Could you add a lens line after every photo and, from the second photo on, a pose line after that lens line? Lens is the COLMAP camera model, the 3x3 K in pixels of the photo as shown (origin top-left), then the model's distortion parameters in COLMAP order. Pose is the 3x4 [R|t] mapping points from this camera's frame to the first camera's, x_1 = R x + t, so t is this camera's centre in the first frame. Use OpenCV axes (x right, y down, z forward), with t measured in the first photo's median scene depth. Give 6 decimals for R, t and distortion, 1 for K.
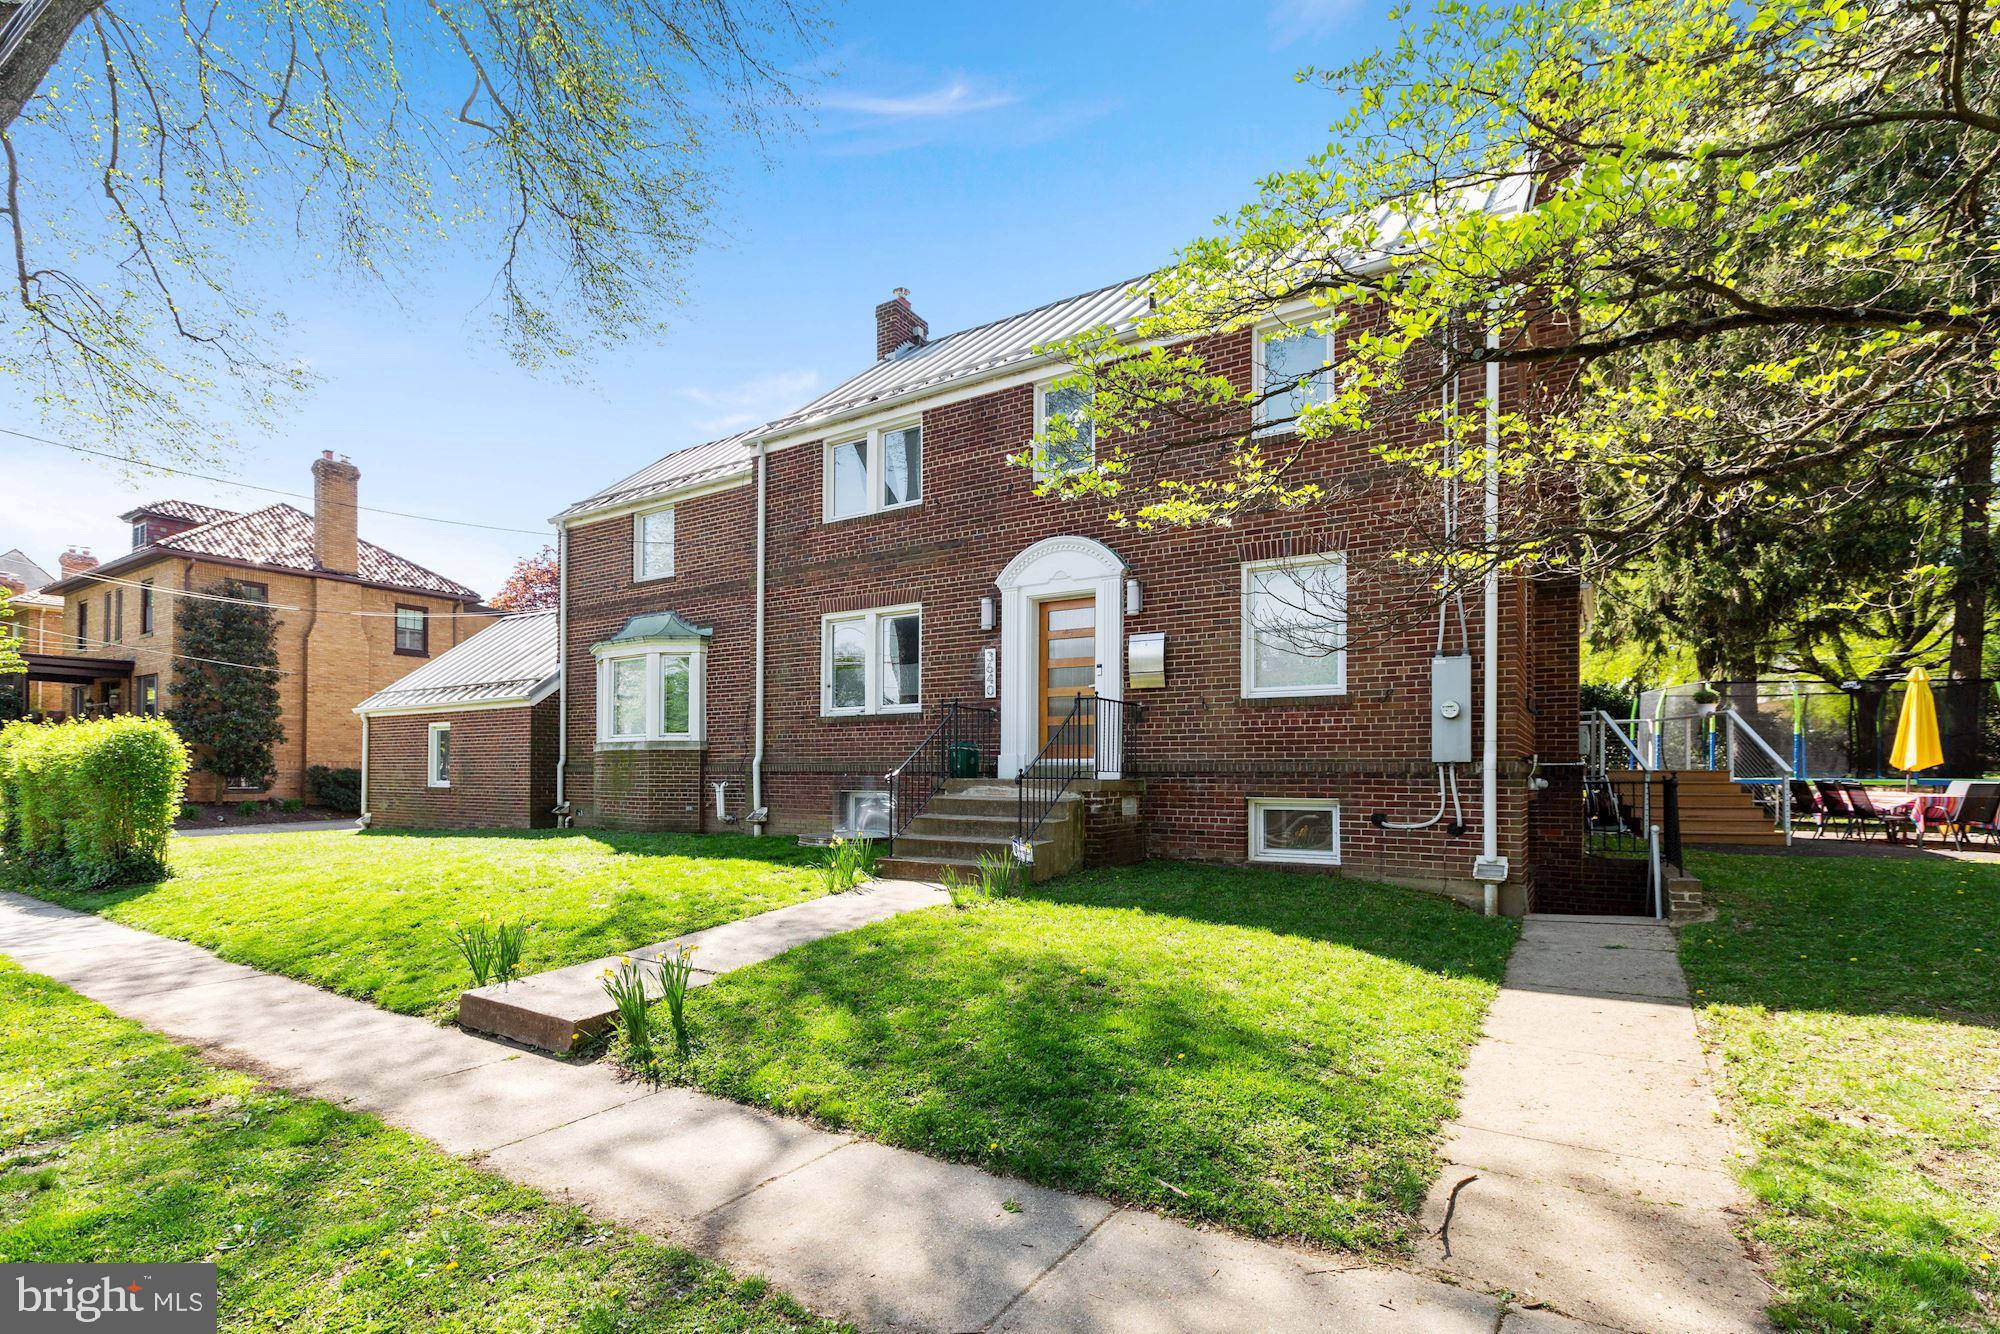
lens RADIAL K [[894.6, 0, 940.6], [0, 894.6, 759.7], [0, 0, 1]] dist [-0.015906, 0.007825]
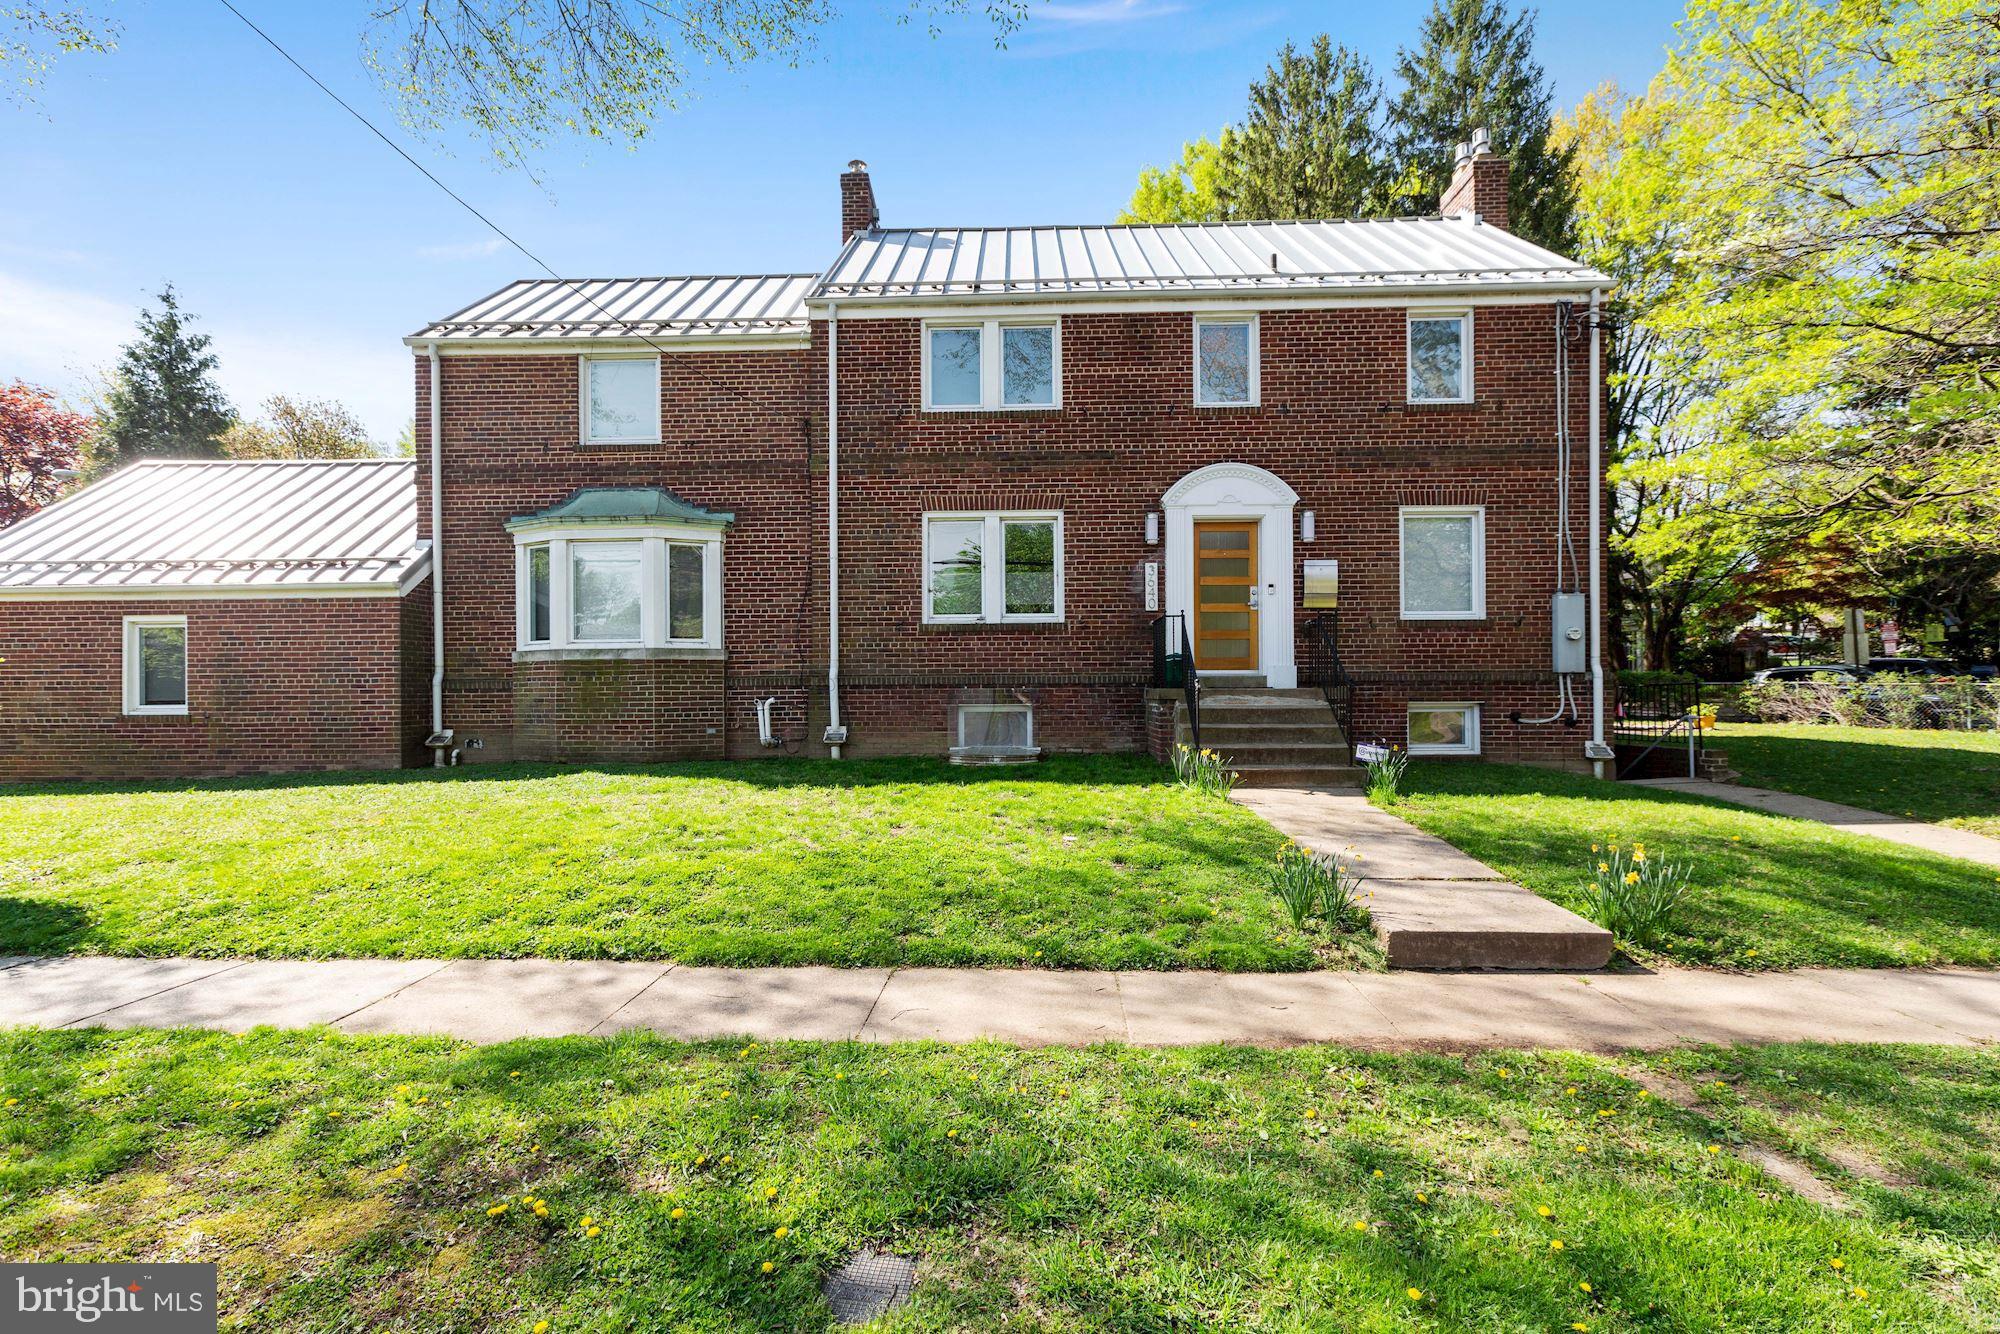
lens RADIAL K [[894.6, 0, 992.1], [0, 894.6, 678.5], [0, 0, 1]] dist [-0.015906, 0.007825]
pose [[0.858519, -0.002393, 0.512775, -0.553825], [0.000843, 0.999994, 0.003256, 0.004274], [-0.512780, -0.002363, 0.858517, 0.189266]]
